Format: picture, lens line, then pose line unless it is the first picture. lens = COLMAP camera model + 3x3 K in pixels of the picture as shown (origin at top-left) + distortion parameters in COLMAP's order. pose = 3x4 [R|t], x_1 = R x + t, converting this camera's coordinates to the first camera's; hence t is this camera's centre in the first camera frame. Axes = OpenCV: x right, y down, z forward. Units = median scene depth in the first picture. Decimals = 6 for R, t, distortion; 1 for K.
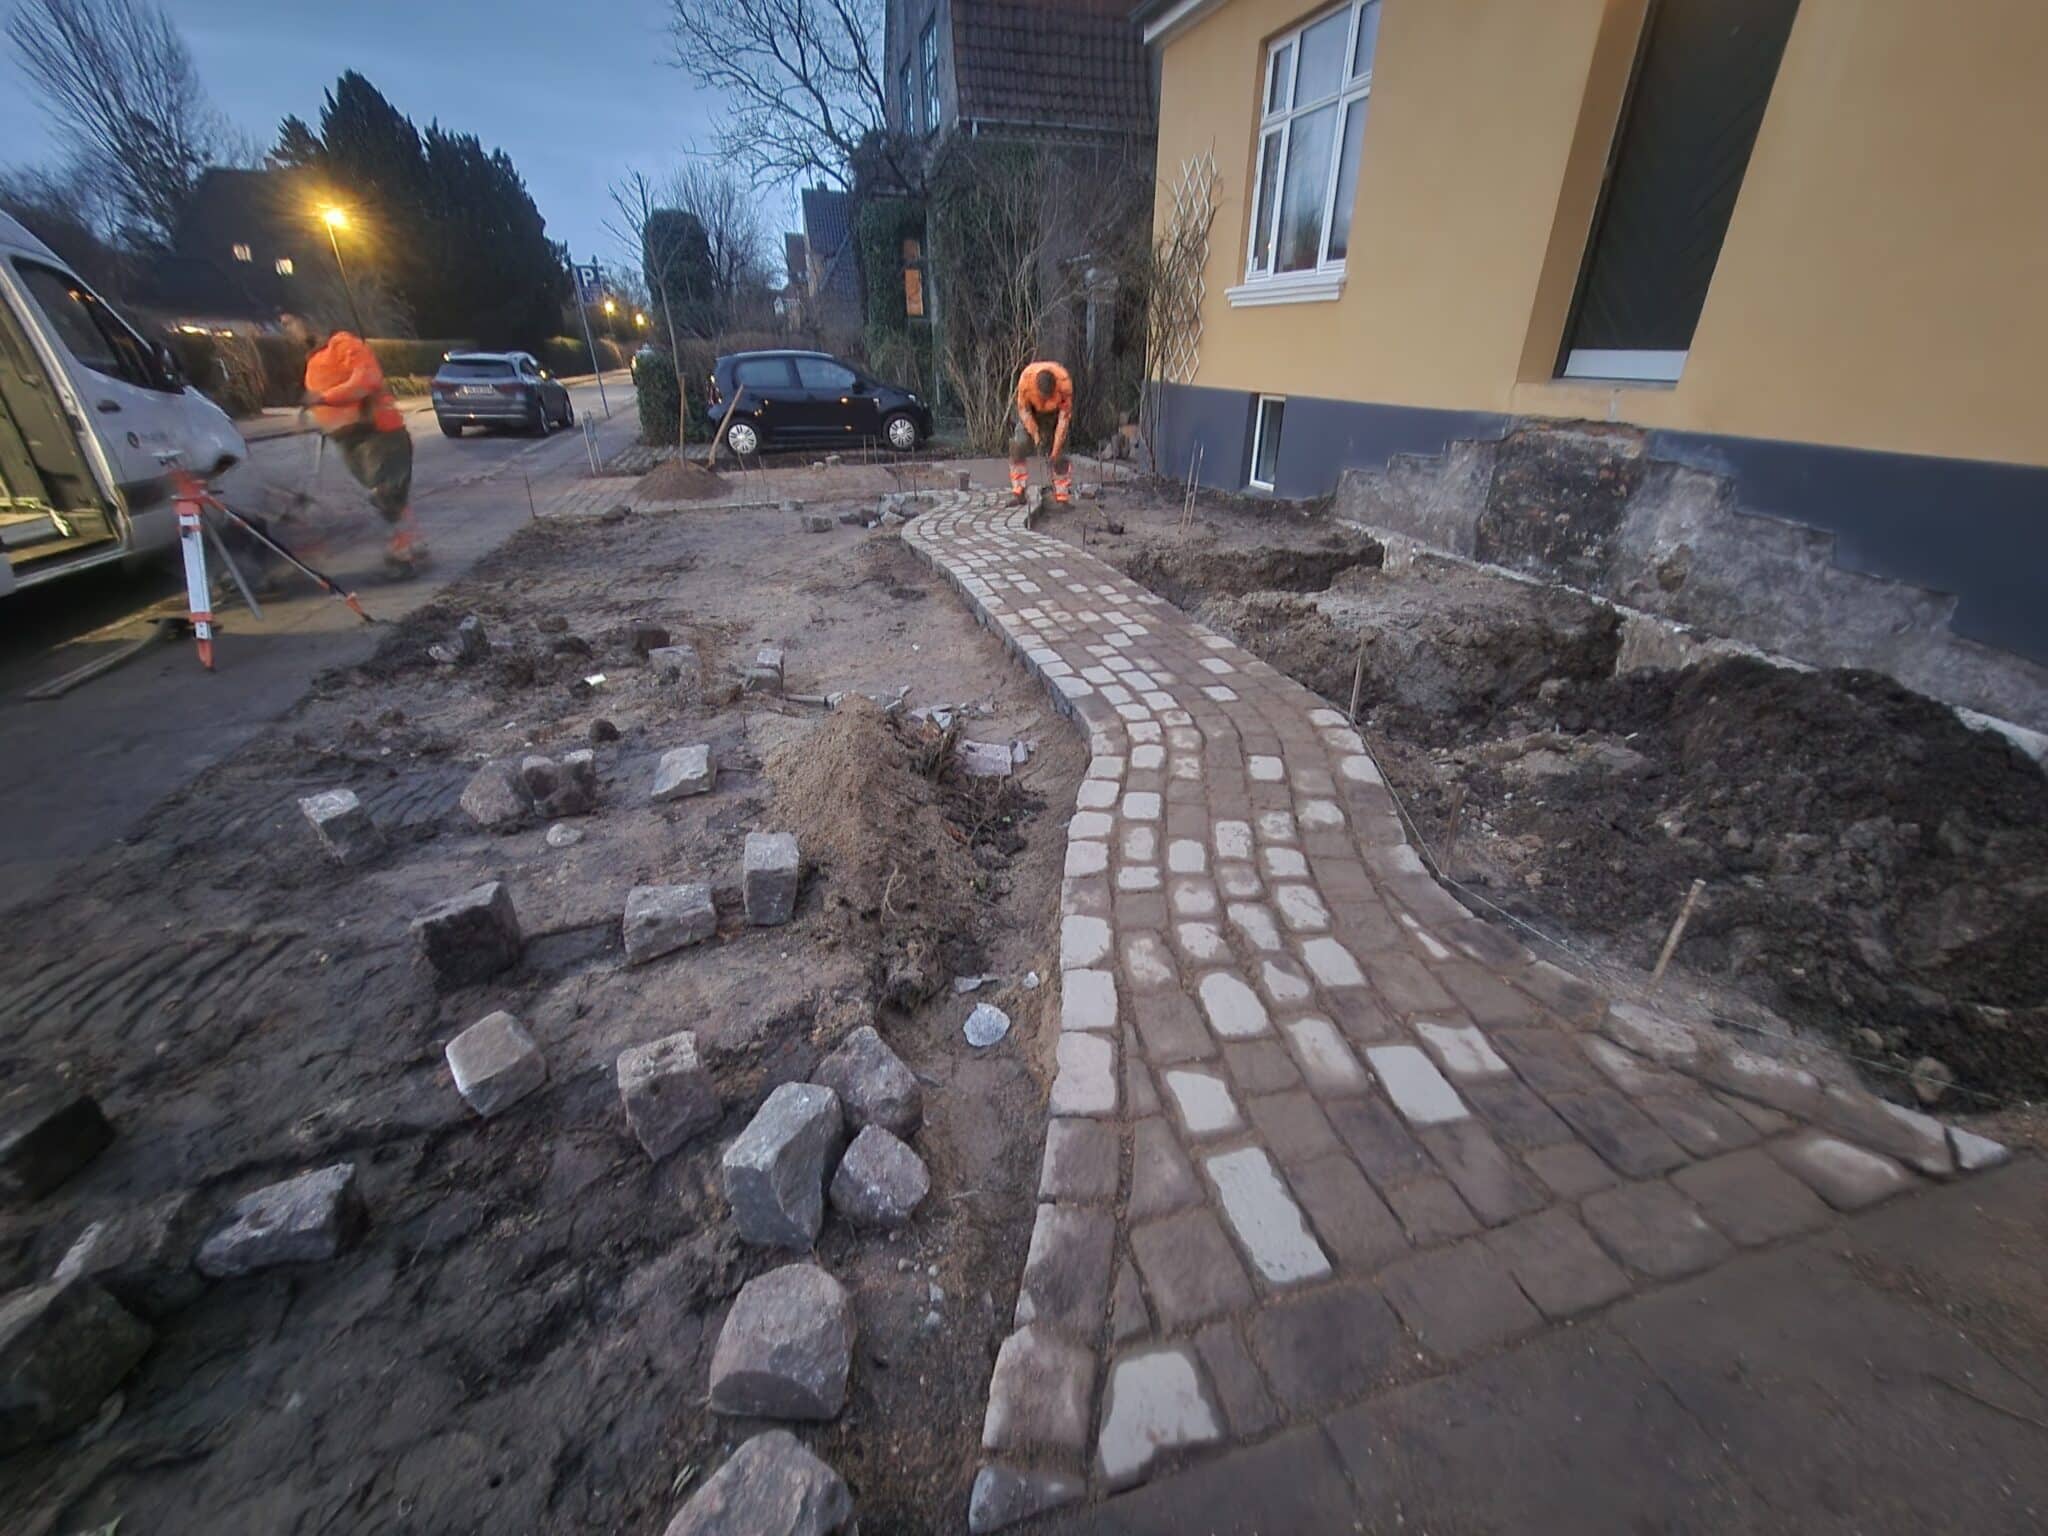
lens RADIAL K [[847.2, 0, 1040.5], [0, 847.2, 794.7], [0, 0, 1]] dist [0.001147, -0.000085]
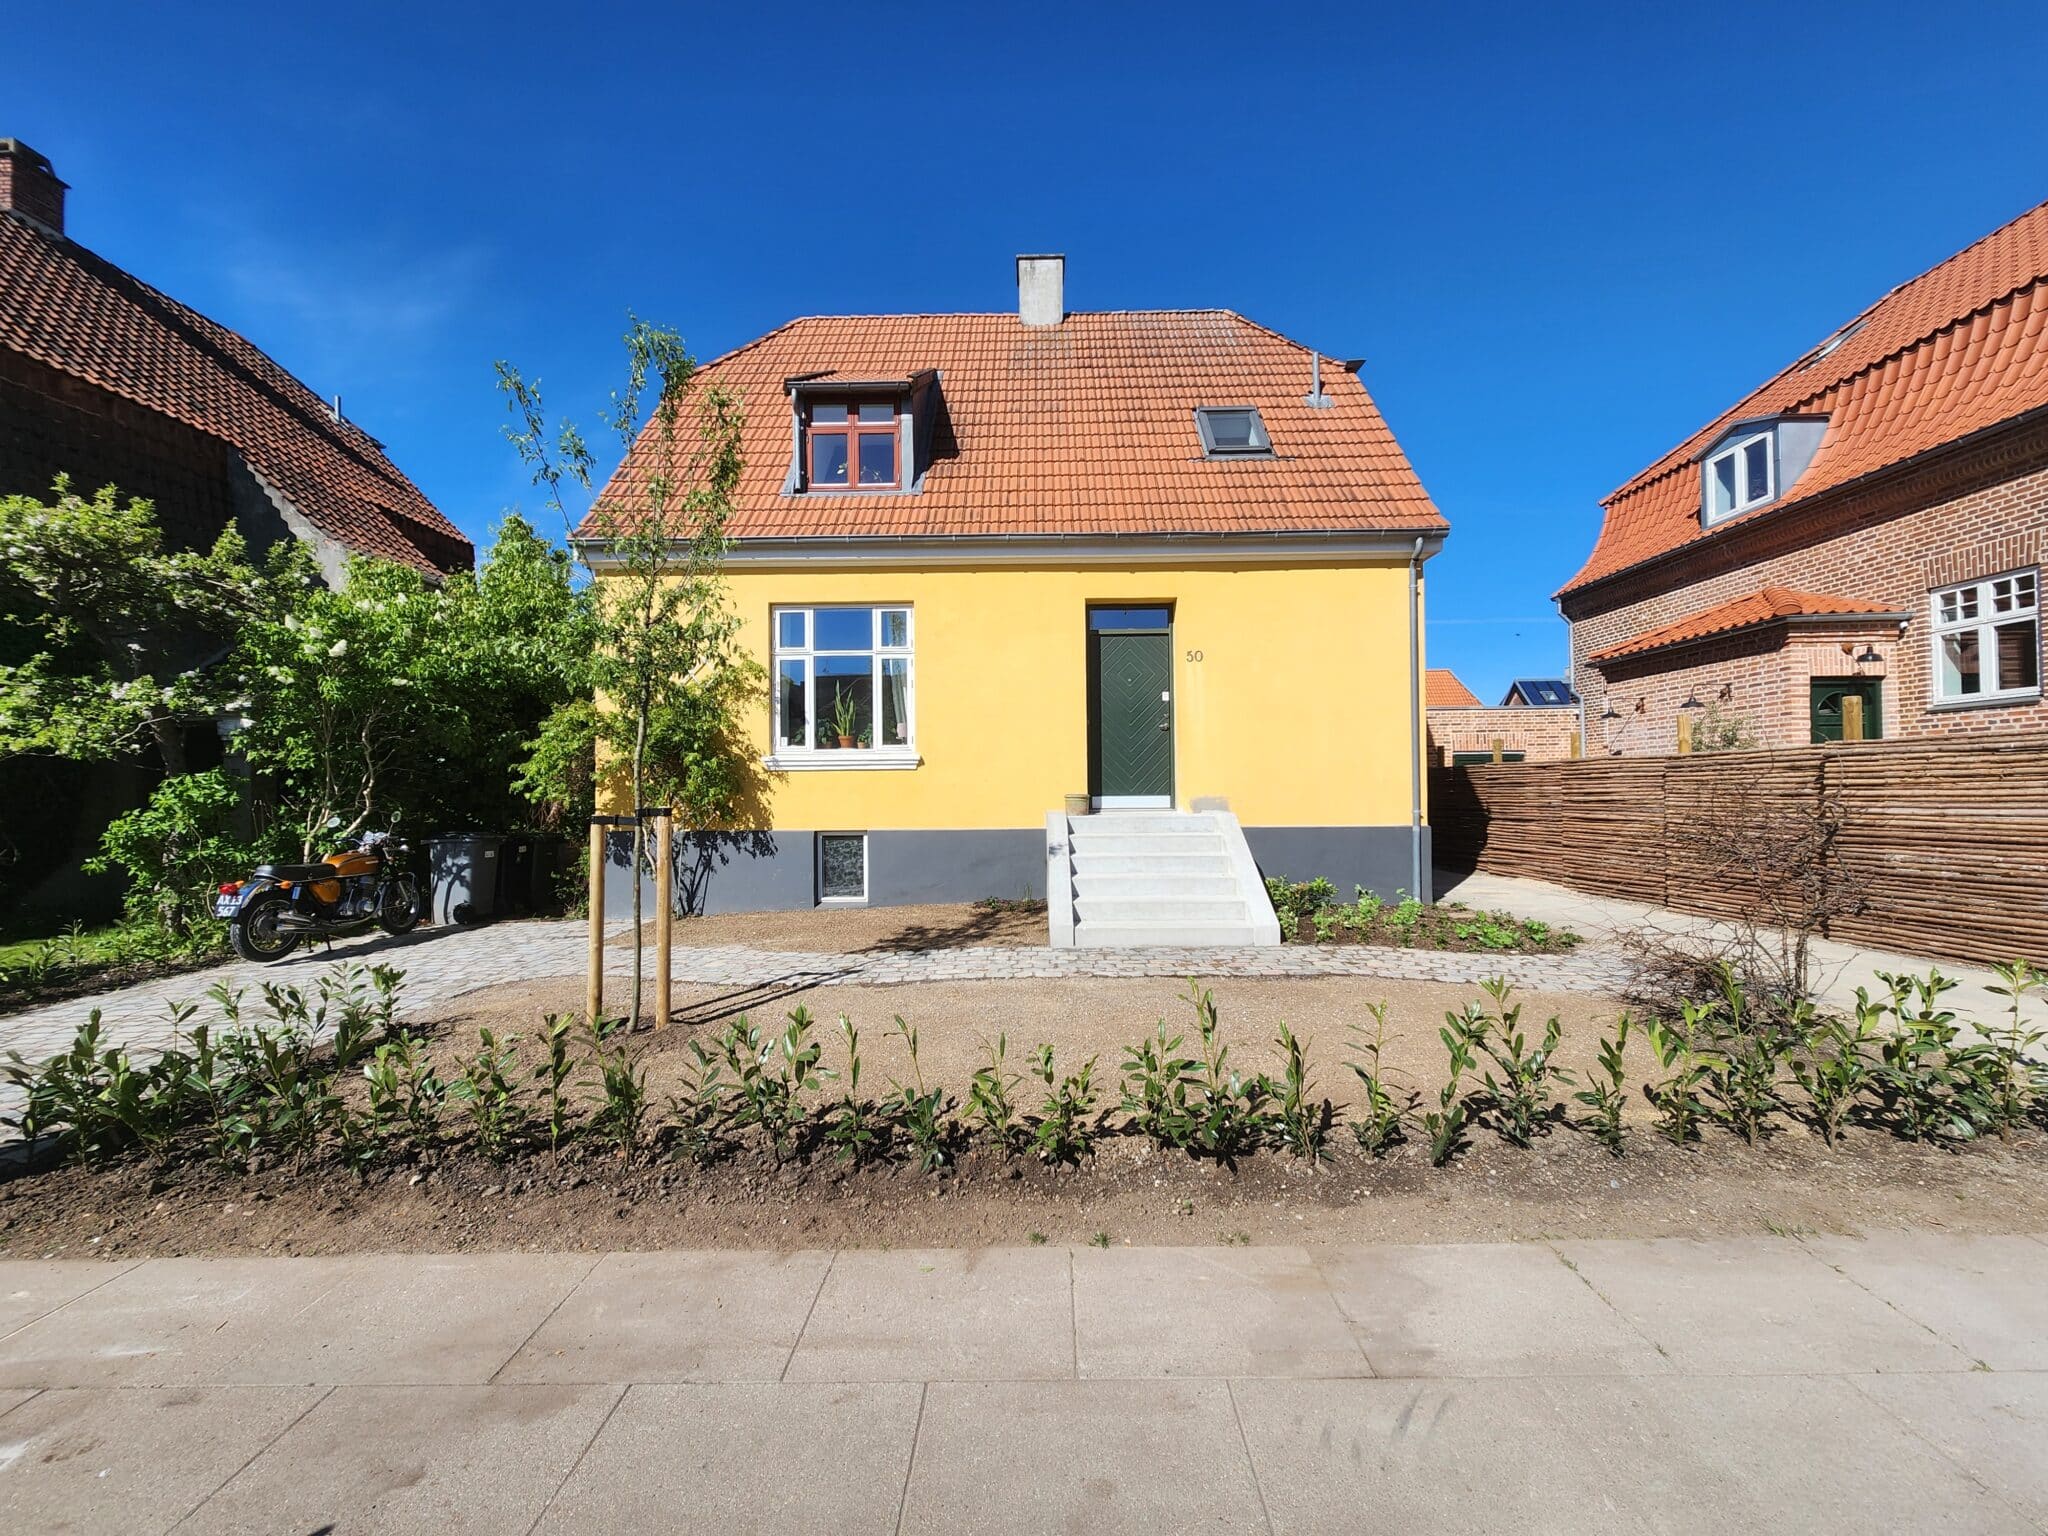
lens RADIAL K [[824.7, 0, 1032.3], [0, 824.7, 781.7], [0, 0, 1]] dist [0.004124, -0.001302]
pose [[0.308489, 0.004684, 0.951216, -1.063377], [0.456129, 0.876794, -0.152245, -0.285393], [-0.834734, 0.480843, 0.268344, 0.512759]]
